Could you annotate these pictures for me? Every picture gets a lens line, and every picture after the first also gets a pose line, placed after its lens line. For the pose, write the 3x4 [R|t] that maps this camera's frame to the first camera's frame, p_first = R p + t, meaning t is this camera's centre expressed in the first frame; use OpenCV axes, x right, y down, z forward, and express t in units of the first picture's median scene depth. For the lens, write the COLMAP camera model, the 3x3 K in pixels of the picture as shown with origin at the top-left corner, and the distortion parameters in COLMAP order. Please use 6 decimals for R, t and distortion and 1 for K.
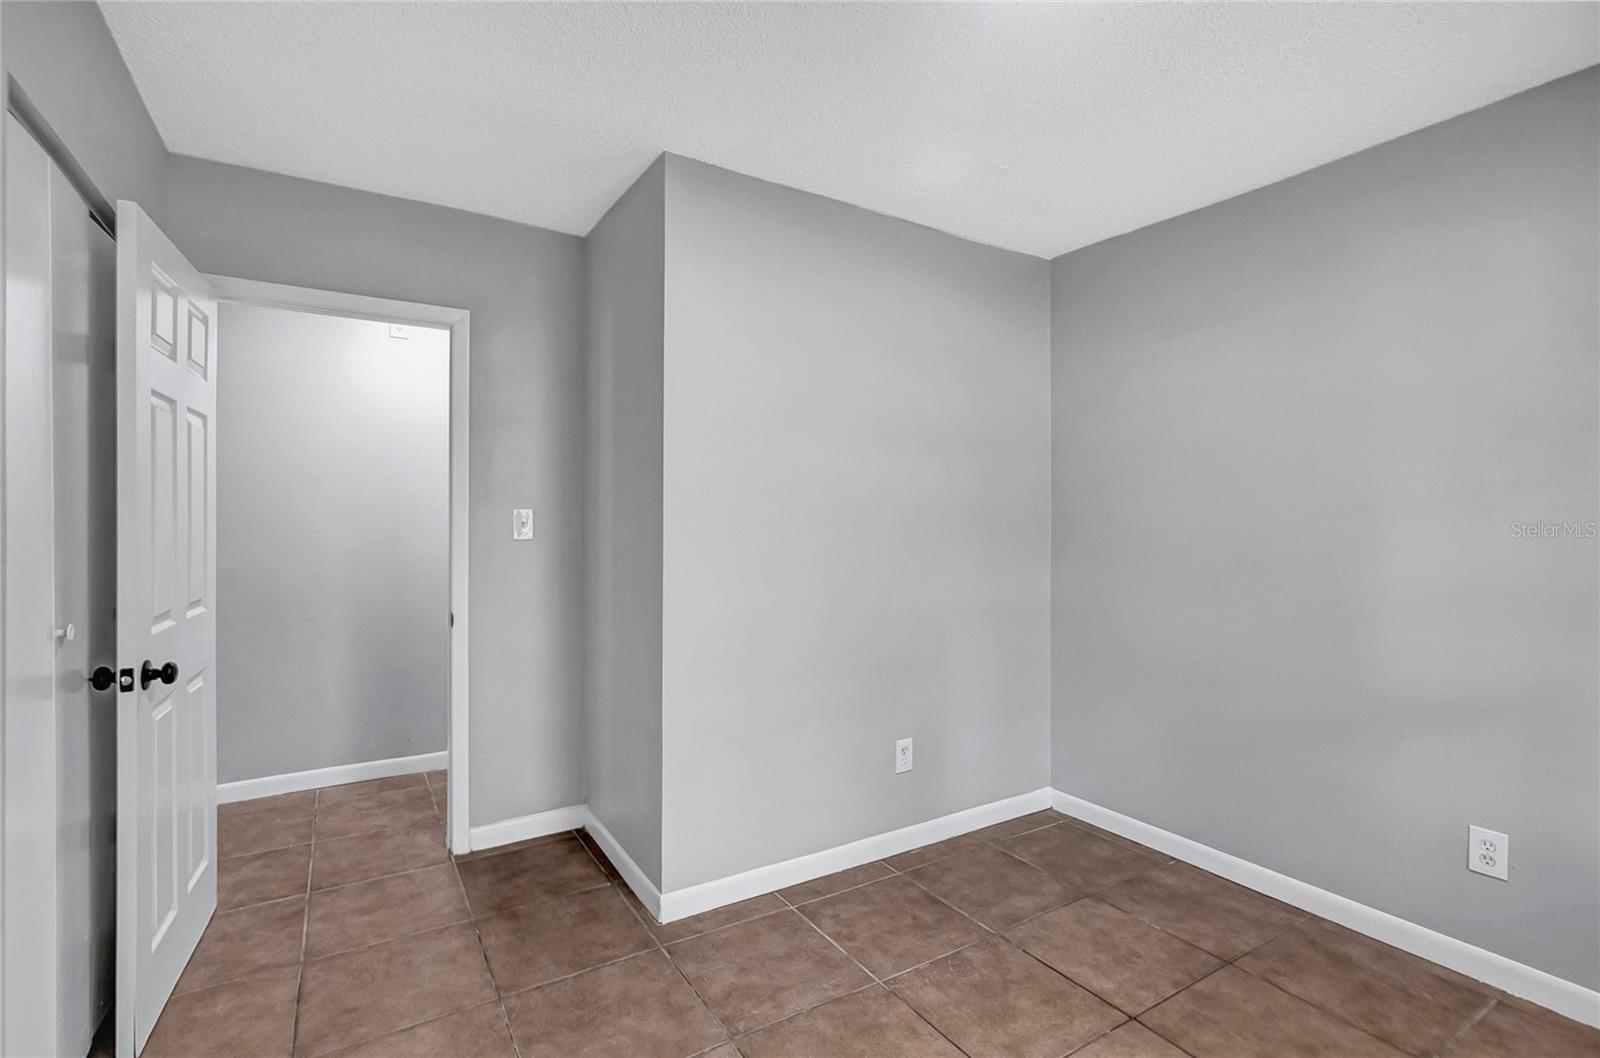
lens RADIAL K [[750.3, 0, 800.0], [0, 750.3, 529.0], [0, 0, 1]] dist [-0.002896, 0.000434]
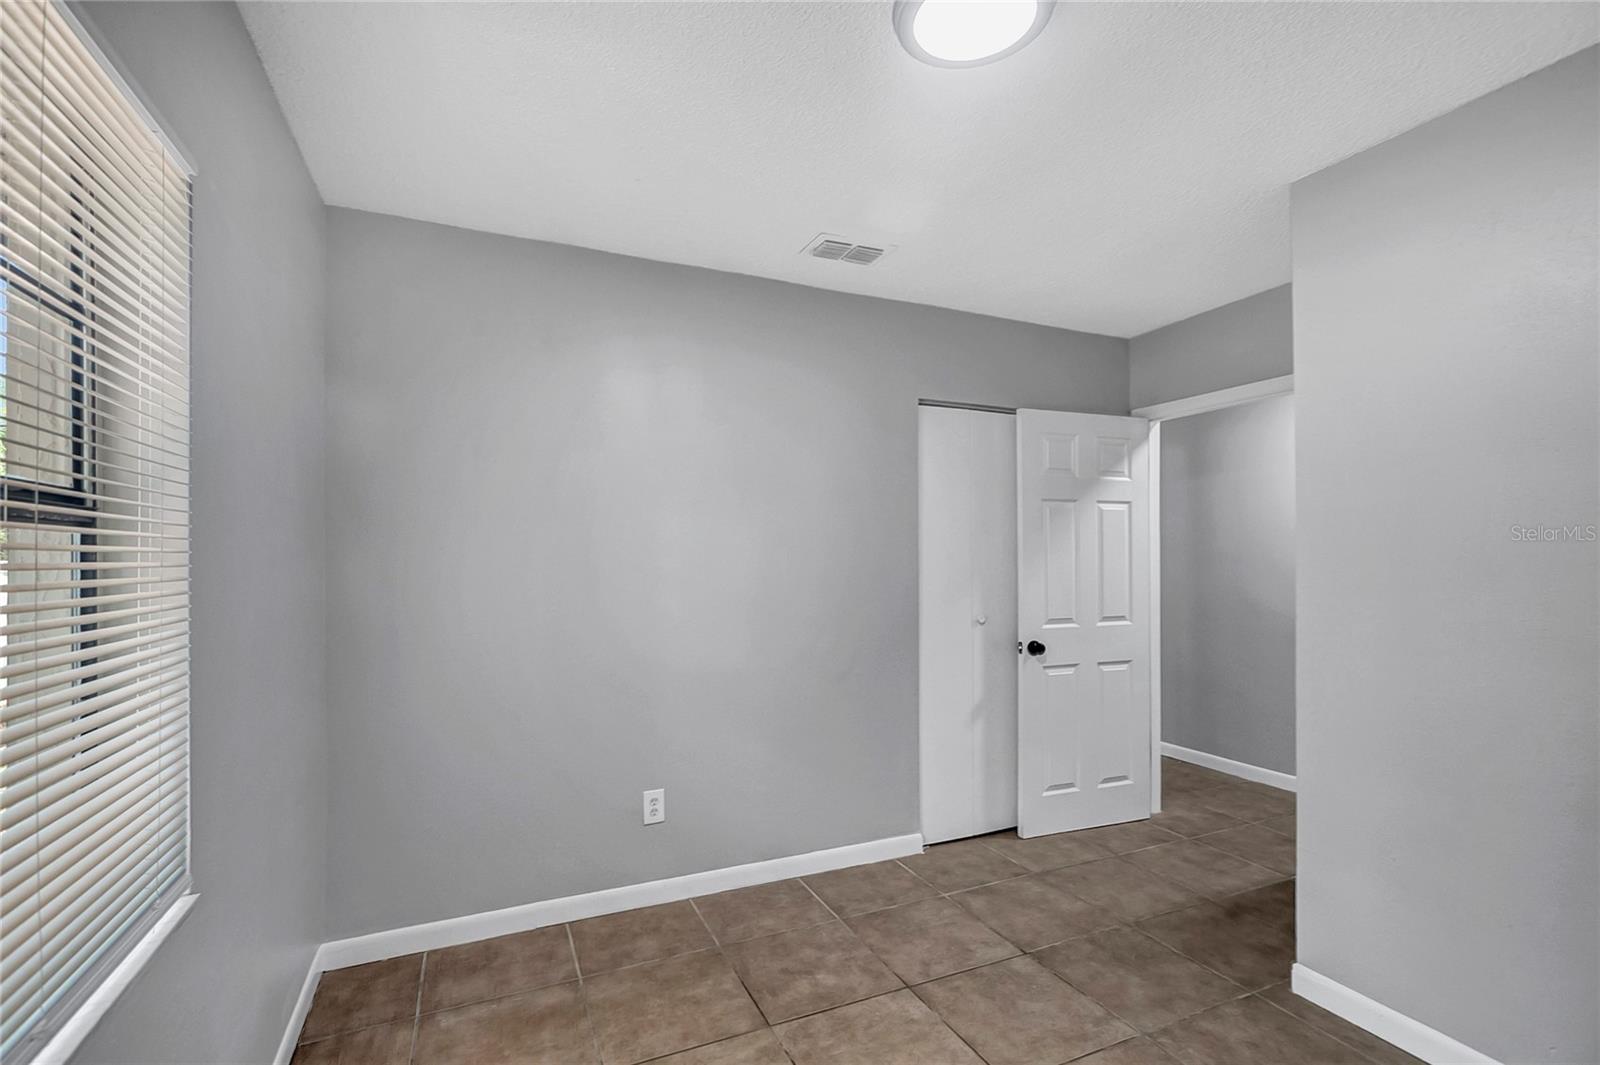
lens RADIAL K [[750.3, 0, 800.0], [0, 750.3, 532.5], [0, 0, 1]] dist [-0.002896, 0.000434]
pose [[-0.142062, -0.039541, -0.989068, 0.974362], [-0.014086, 0.999181, -0.037922, -0.019069], [0.989758, 0.008545, -0.142503, 0.557762]]
